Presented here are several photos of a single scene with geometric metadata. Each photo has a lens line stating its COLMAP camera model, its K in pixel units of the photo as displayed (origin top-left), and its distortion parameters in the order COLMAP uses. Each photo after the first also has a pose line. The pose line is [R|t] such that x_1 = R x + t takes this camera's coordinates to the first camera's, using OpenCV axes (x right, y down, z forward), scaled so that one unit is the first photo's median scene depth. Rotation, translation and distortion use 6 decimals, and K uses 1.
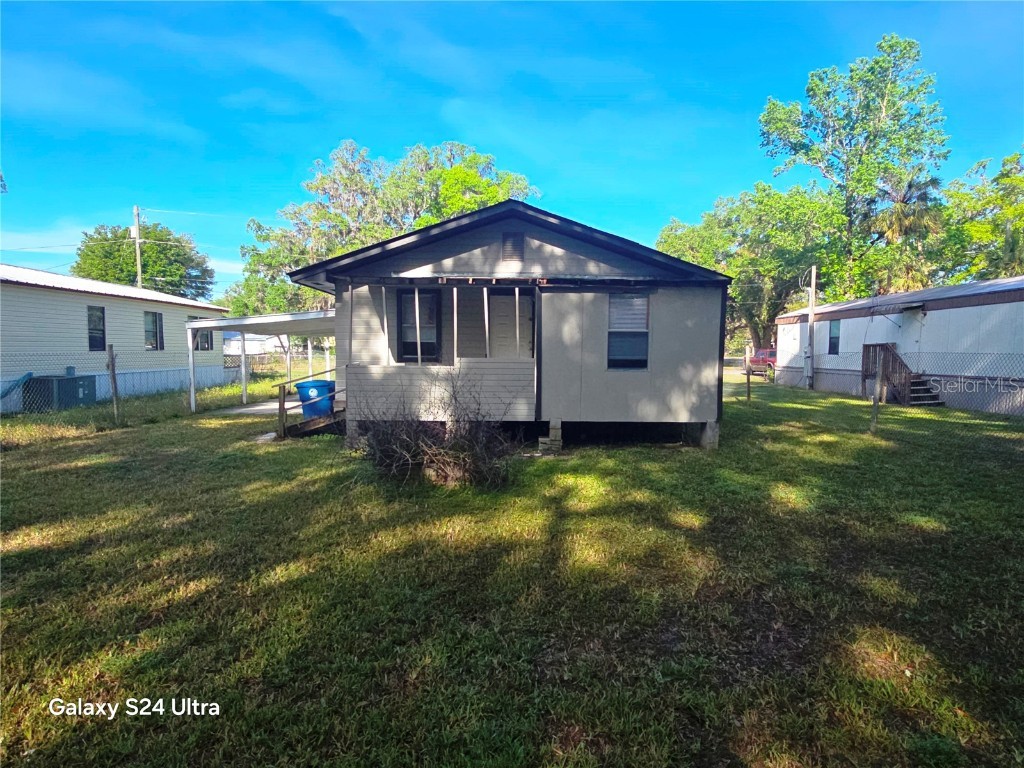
lens RADIAL K [[589.5, 0, 512.0], [0, 589.5, 384.0], [0, 0, 1]] dist [-0.002030, -0.001903]
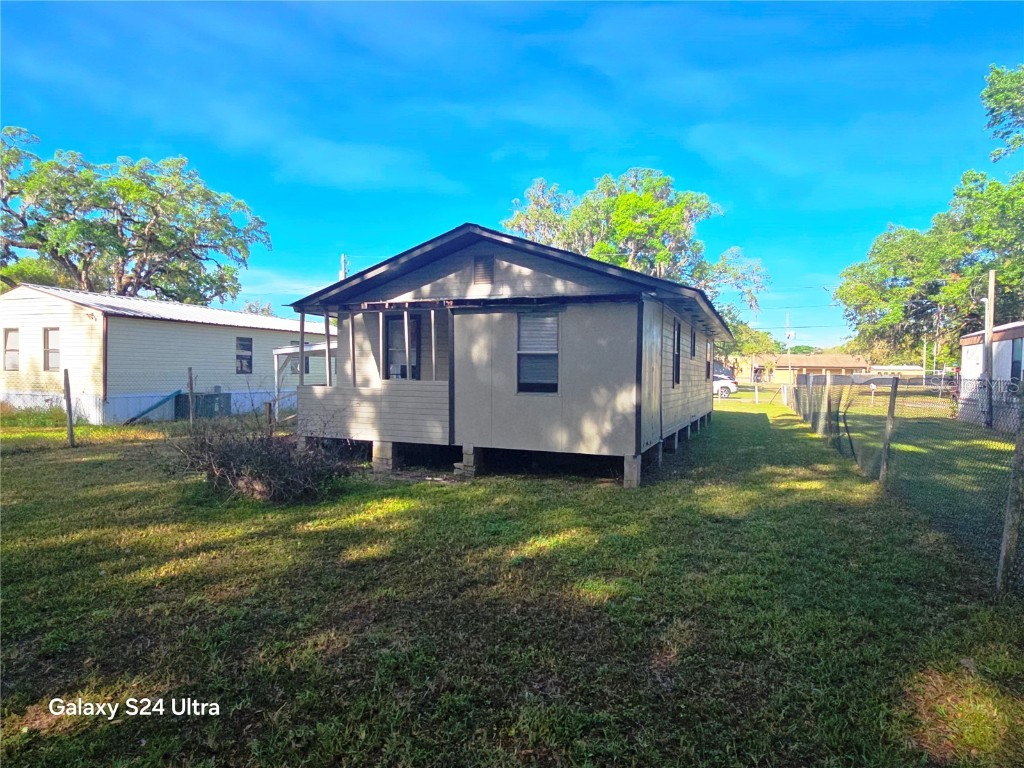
lens RADIAL K [[589.5, 0, 512.0], [0, 589.5, 384.0], [0, 0, 1]] dist [-0.002030, -0.001903]
pose [[0.928223, 0.011377, -0.371850, 0.429147], [-0.028572, 0.998760, -0.040765, -0.001153], [0.370925, 0.048464, 0.927397, 0.109560]]
